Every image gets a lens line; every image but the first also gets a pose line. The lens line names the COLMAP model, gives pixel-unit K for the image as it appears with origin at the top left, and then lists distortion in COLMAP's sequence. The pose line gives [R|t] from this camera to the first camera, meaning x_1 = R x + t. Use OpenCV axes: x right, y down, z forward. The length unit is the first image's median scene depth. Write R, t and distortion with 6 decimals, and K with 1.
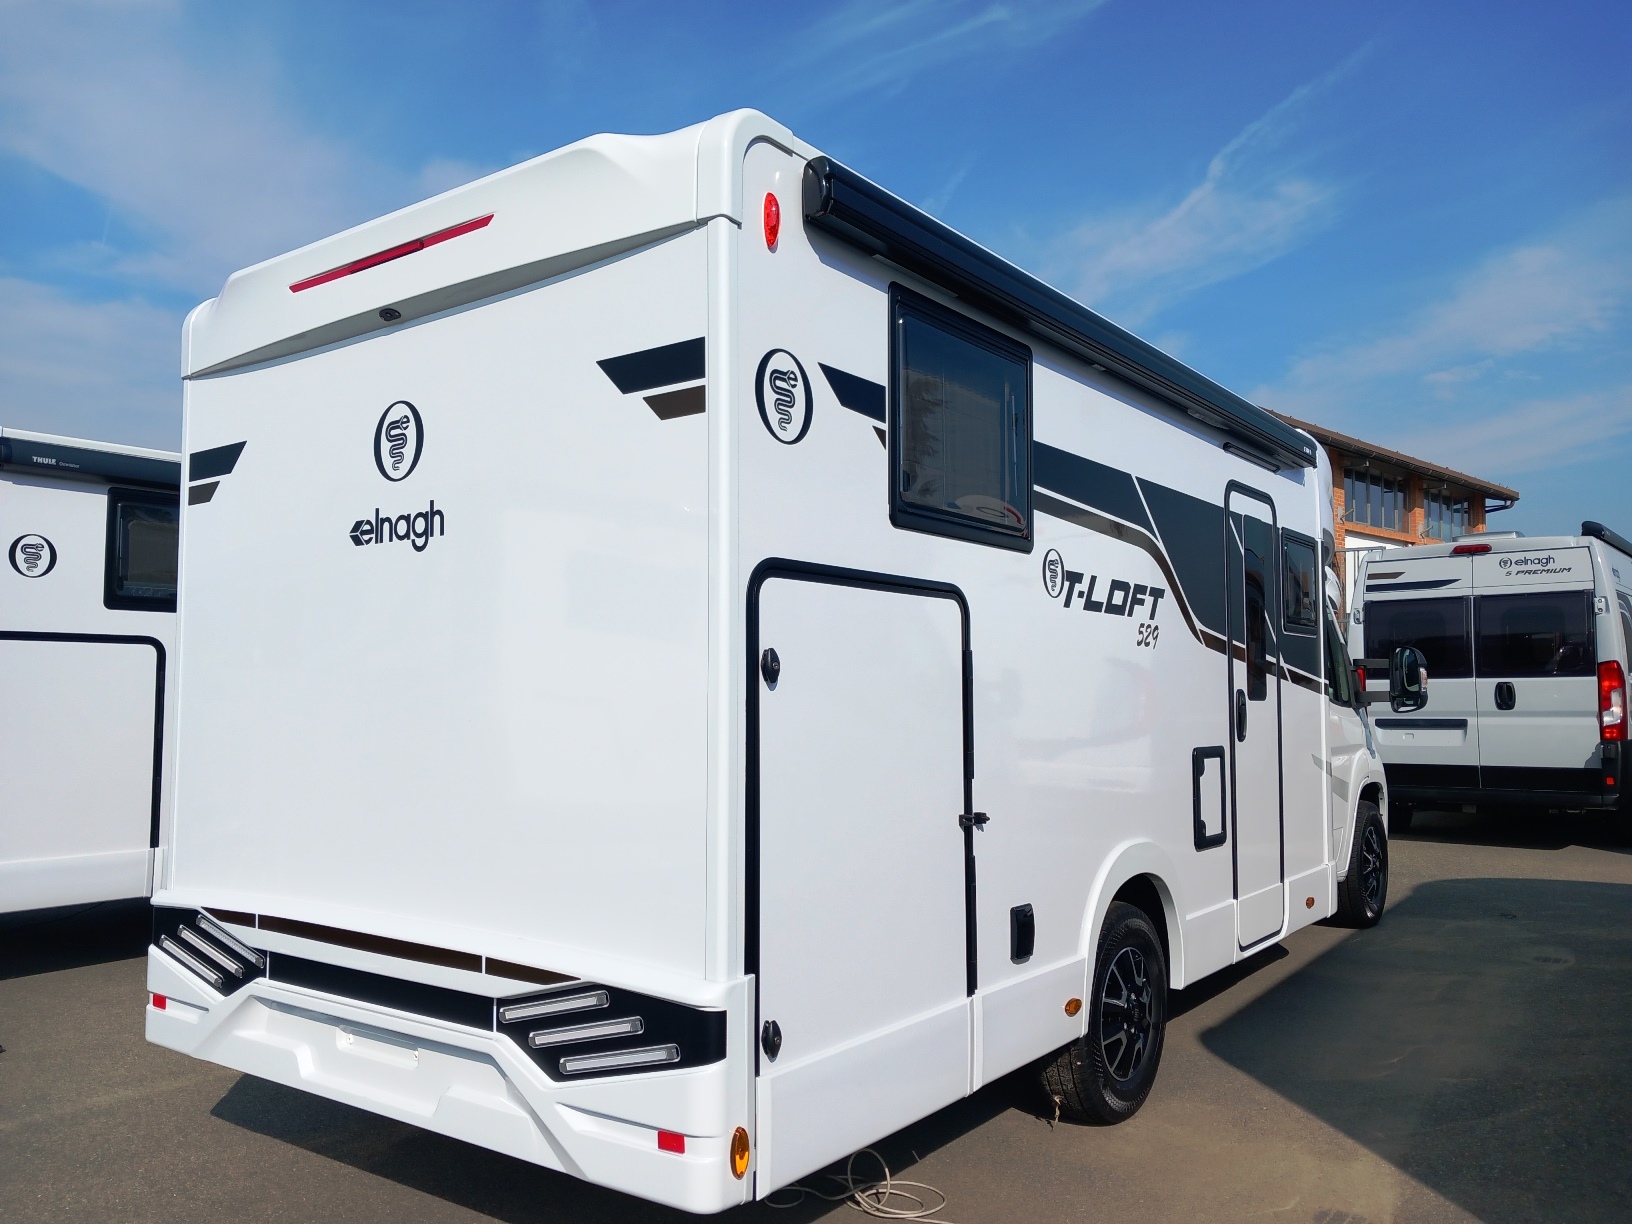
lens RADIAL K [[1276.7, 0, 815.8], [0, 1276.7, 611.8], [0, 0, 1]] dist [0.002956, 0.000353]
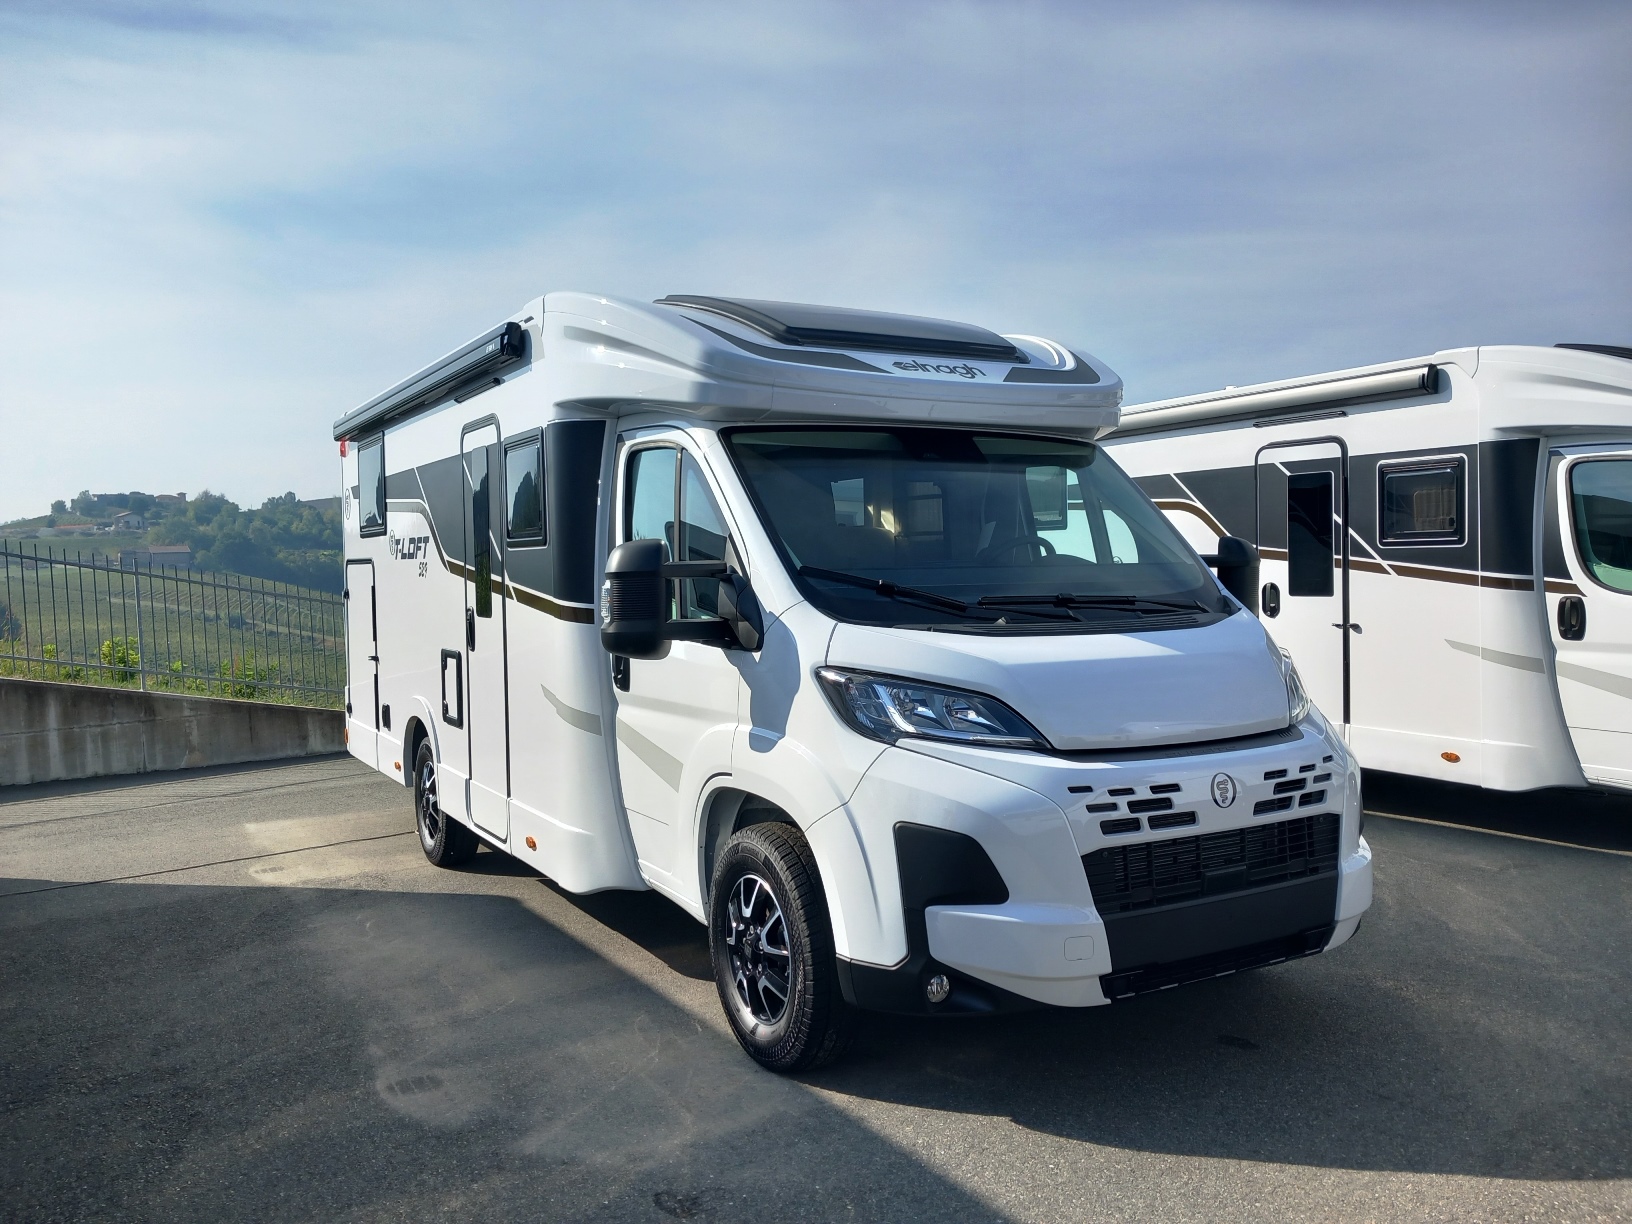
lens RADIAL K [[1276.7, 0, 814.8], [0, 1276.7, 614.3], [0, 0, 1]] dist [0.002956, 0.000353]
pose [[-0.388855, 0.046544, -0.920123, 1.341024], [0.086396, 0.996164, 0.013879, 0.082422], [0.917239, -0.074098, -0.391385, 1.826214]]
